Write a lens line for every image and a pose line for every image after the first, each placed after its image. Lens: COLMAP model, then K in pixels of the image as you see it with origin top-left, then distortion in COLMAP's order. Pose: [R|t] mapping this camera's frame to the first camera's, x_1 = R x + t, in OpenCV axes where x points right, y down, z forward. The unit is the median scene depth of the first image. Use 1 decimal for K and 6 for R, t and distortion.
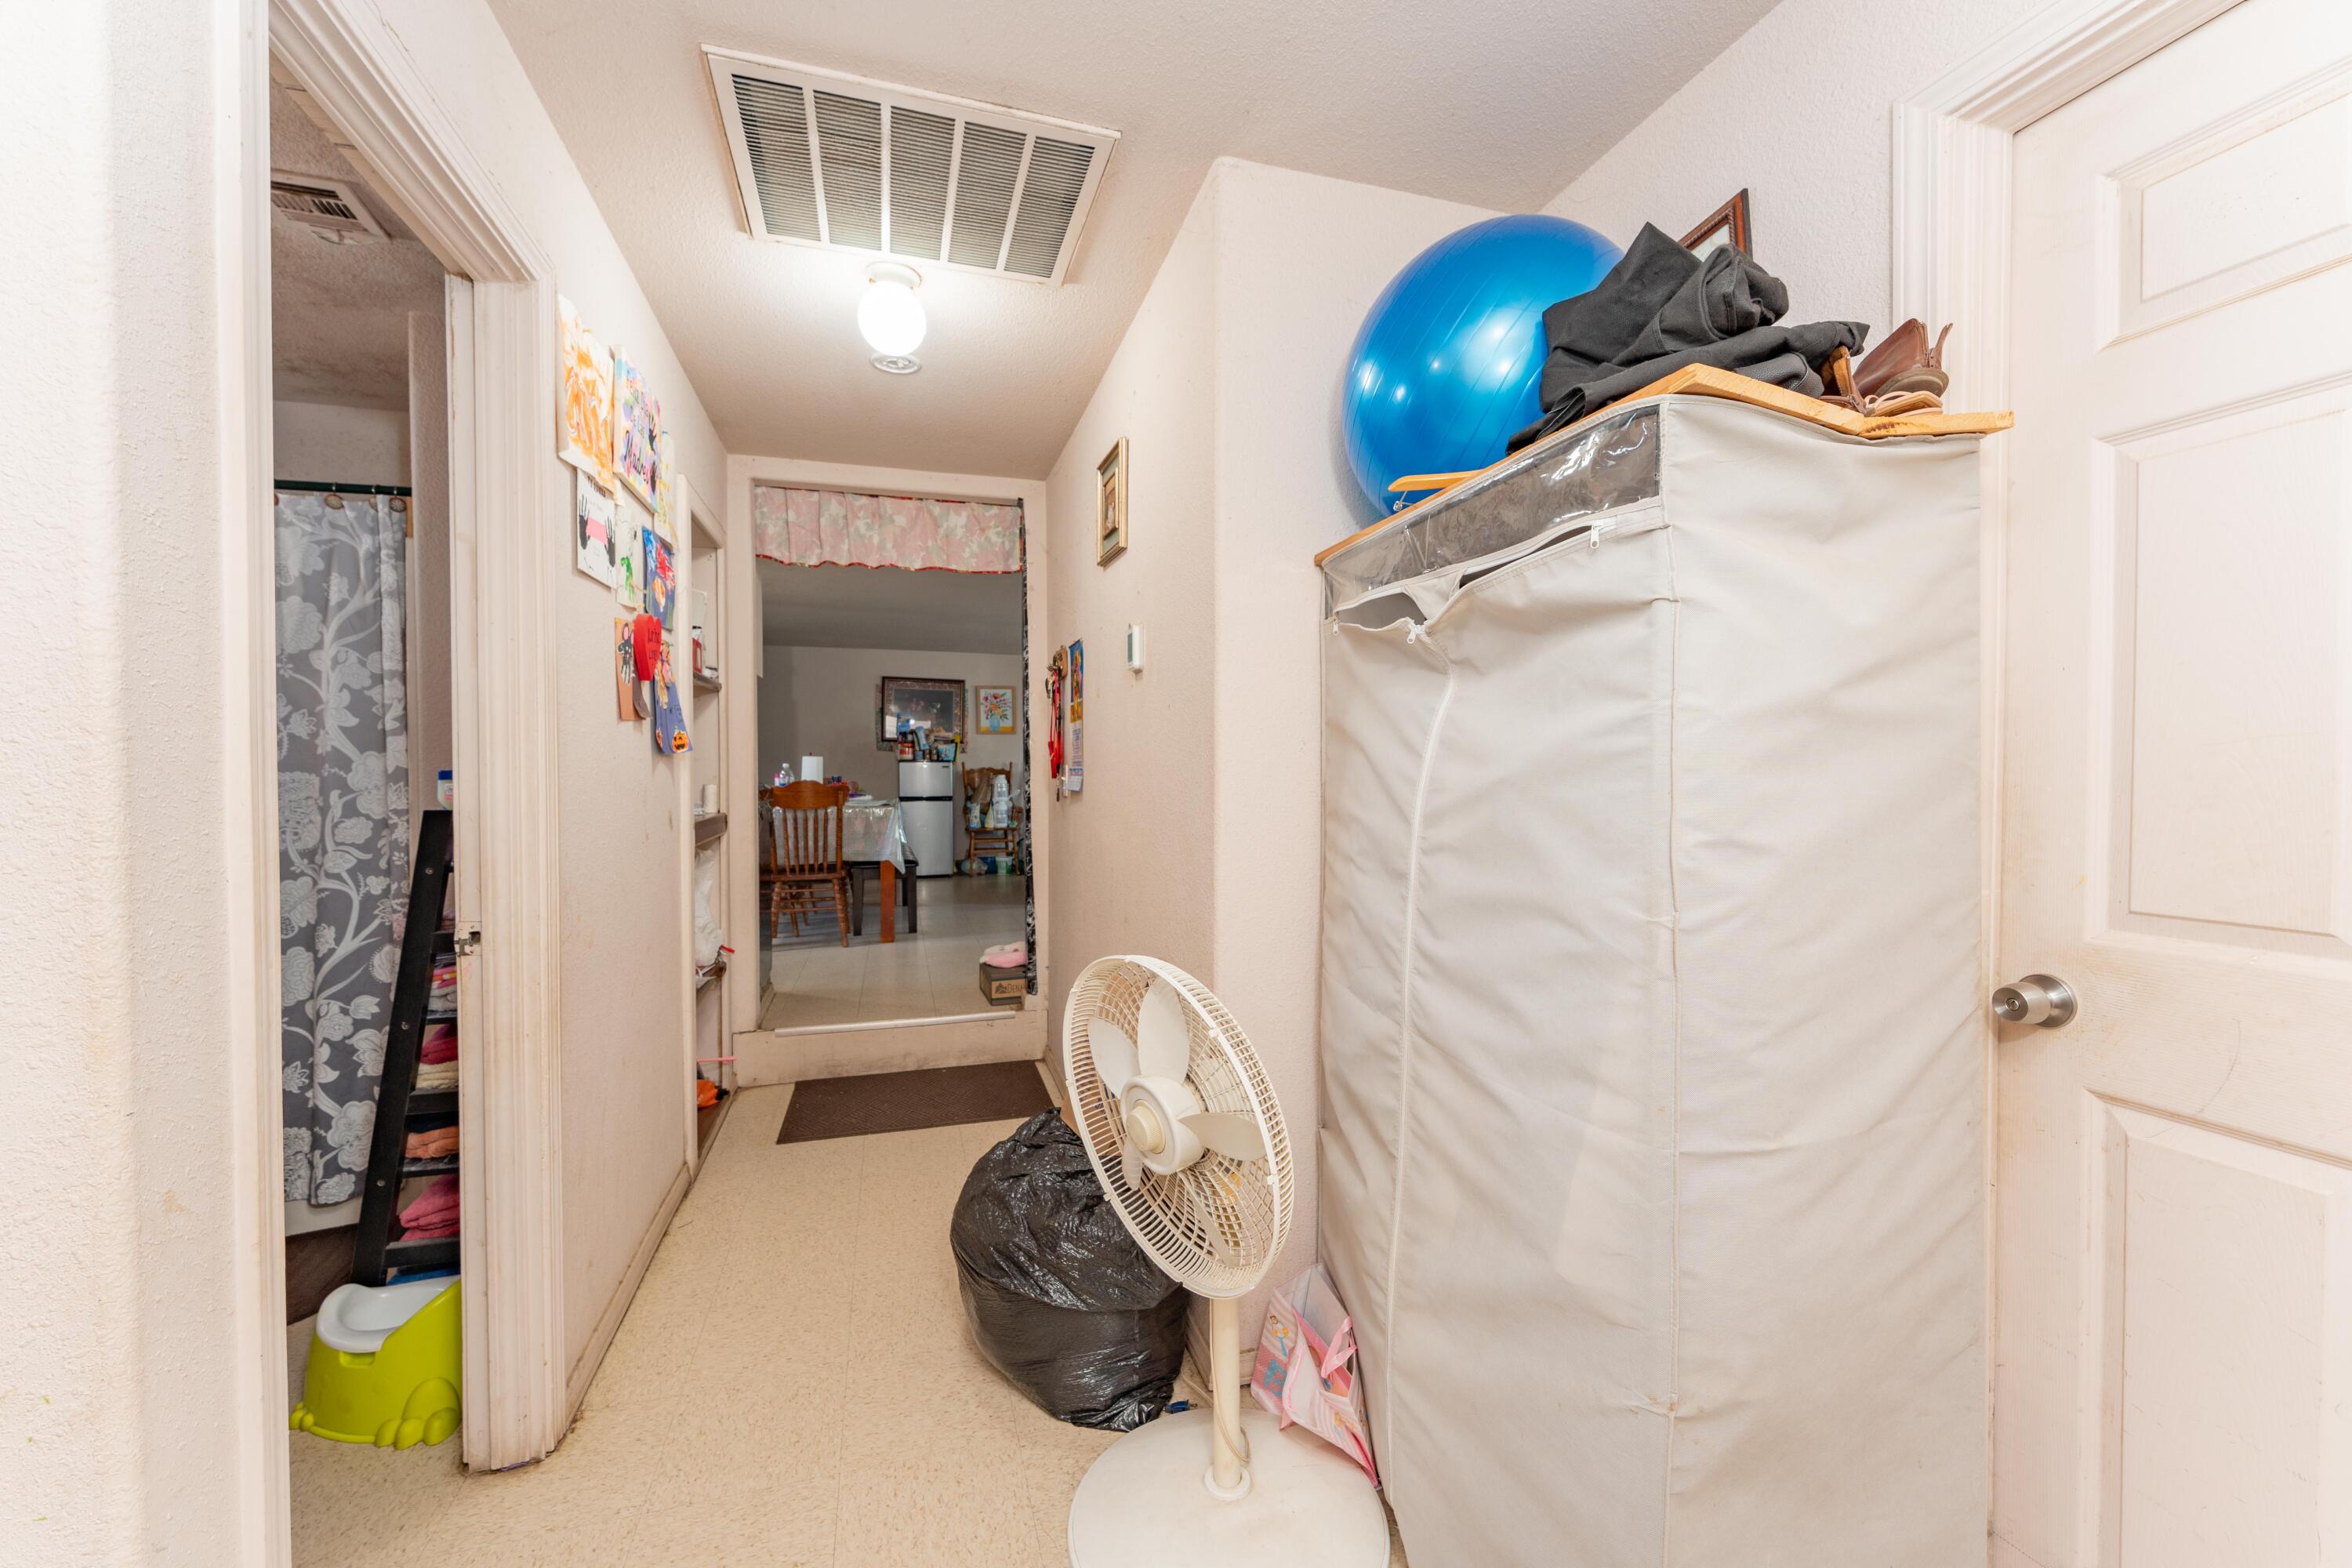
lens RADIAL K [[928.7, 0, 1176.0], [0, 928.7, 784.0], [0, 0, 1]] dist [0.001131, 0.000075]
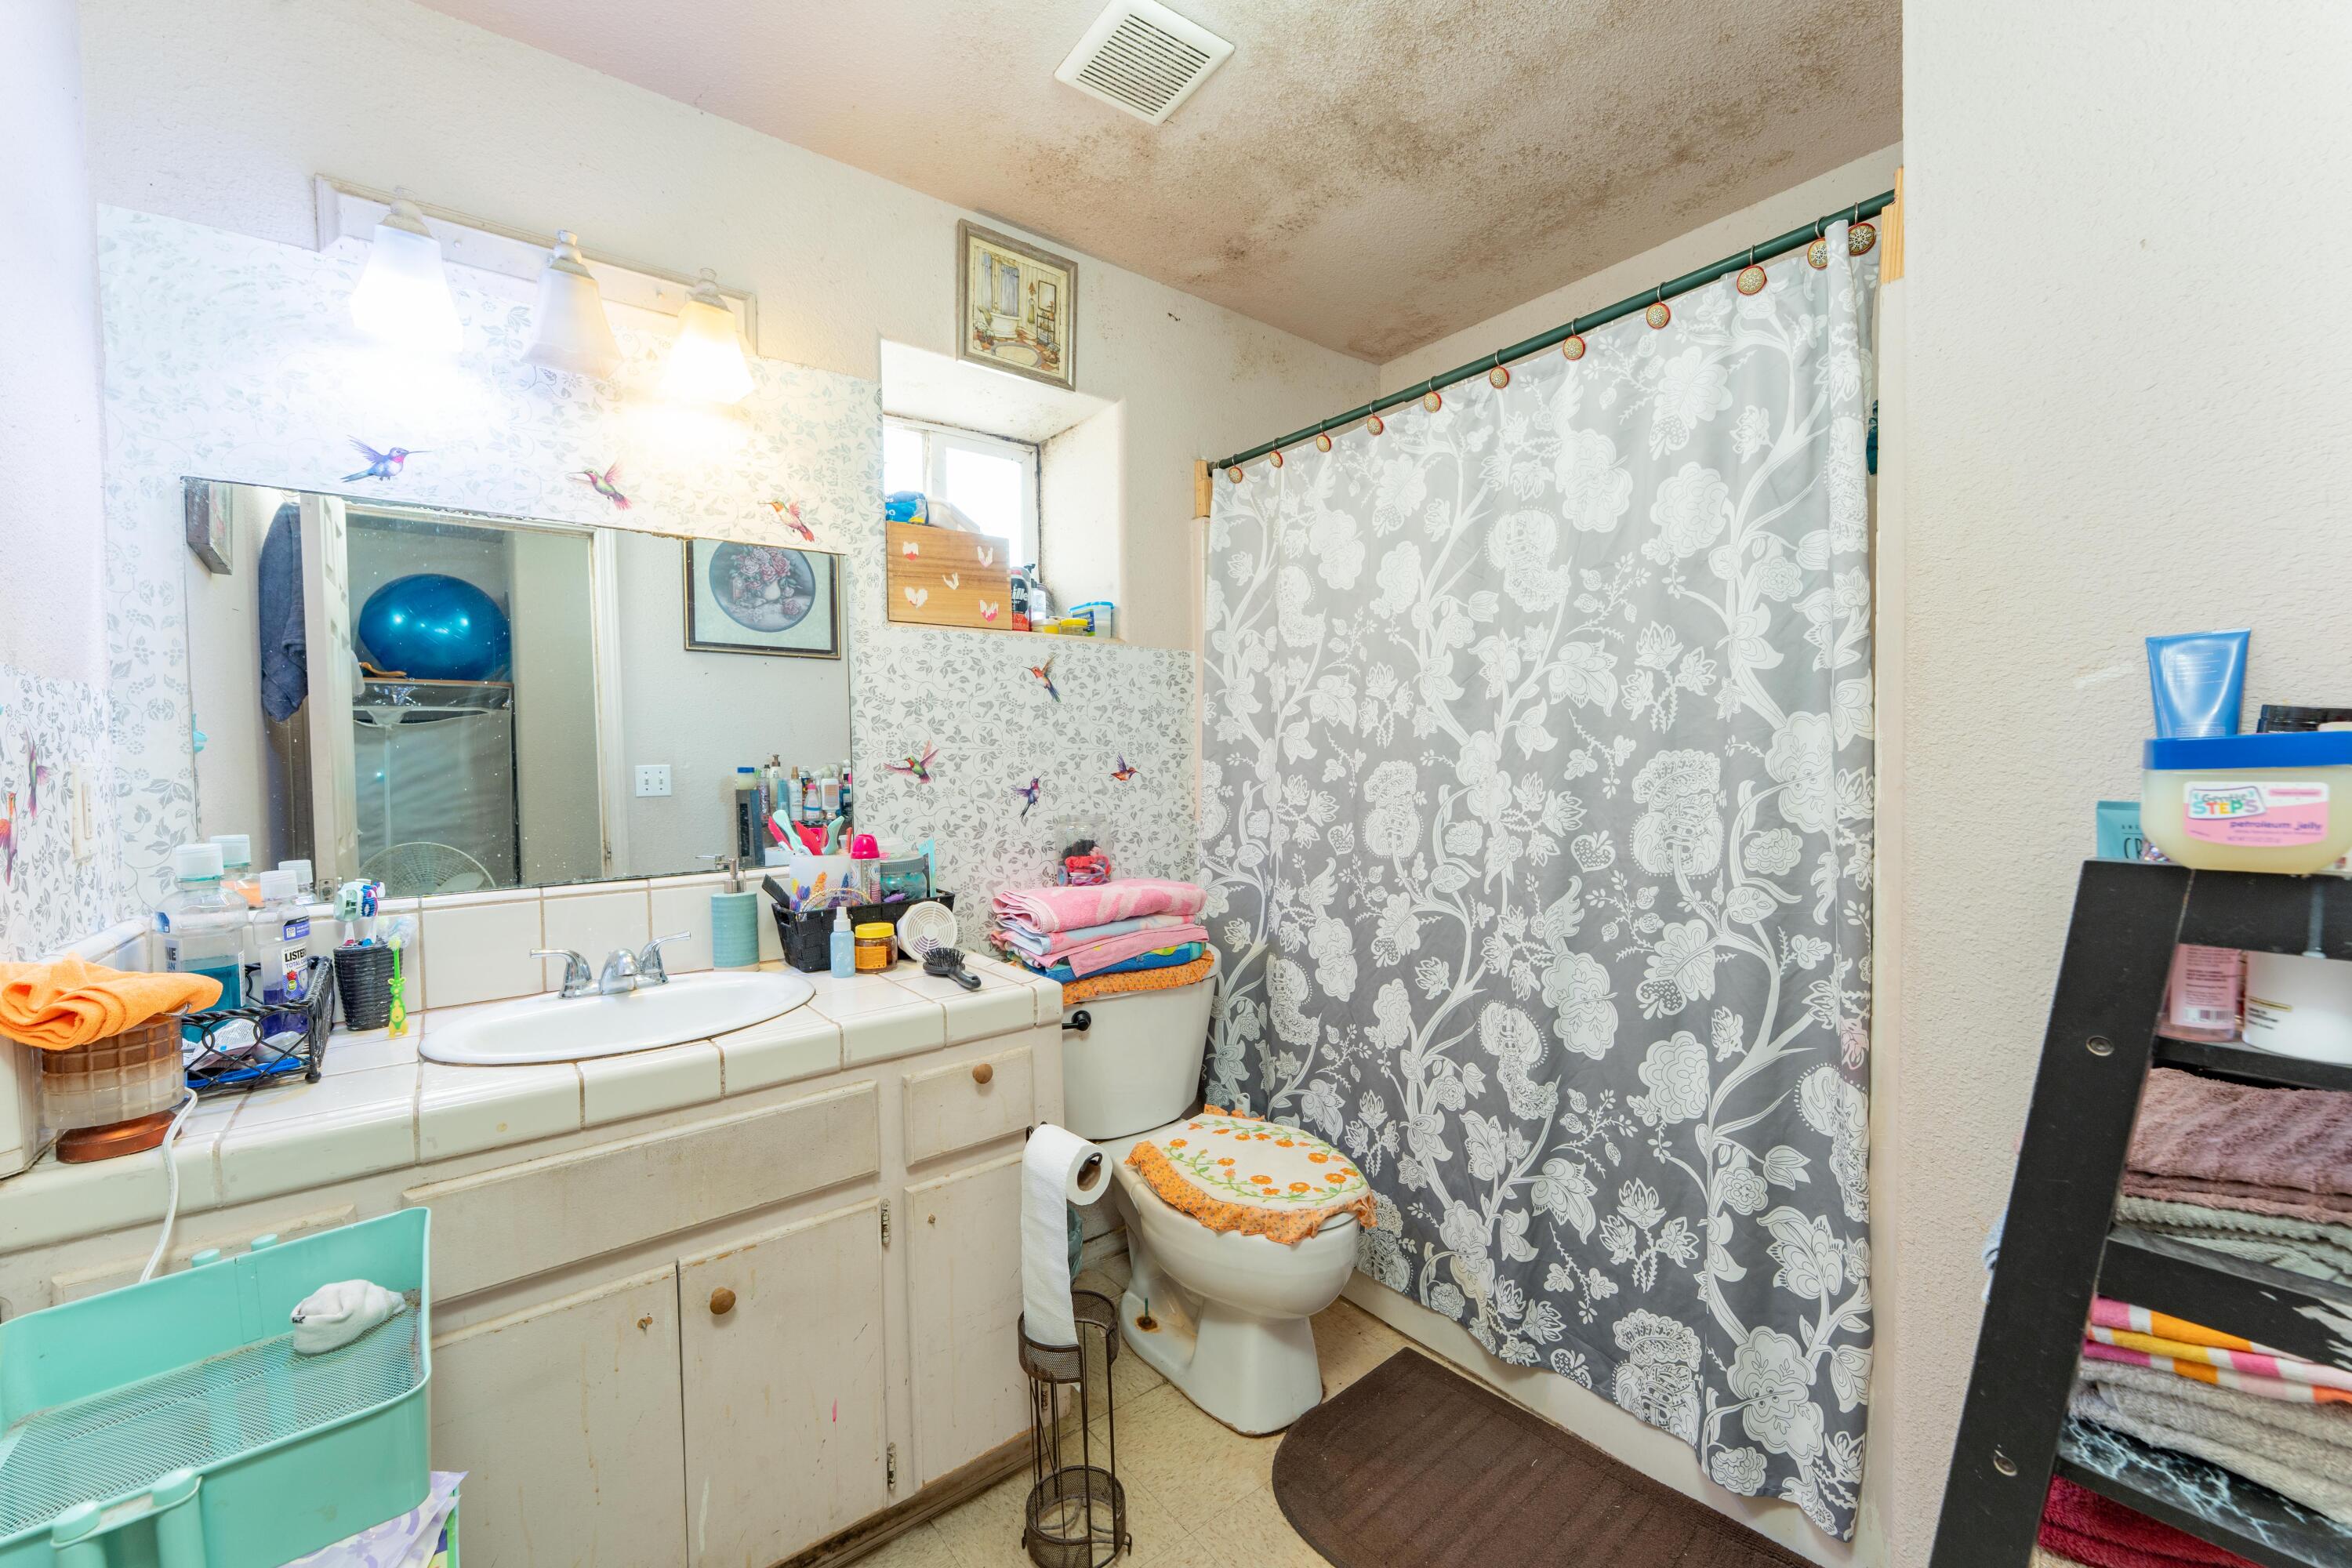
lens RADIAL K [[928.7, 0, 1176.0], [0, 928.7, 784.0], [0, 0, 1]] dist [0.001131, 0.000075]
pose [[0.354971, 0.022938, -0.934596, -0.486917], [-0.002042, 0.999716, 0.023761, -0.004130], [0.934875, -0.006526, 0.354917, 0.460088]]
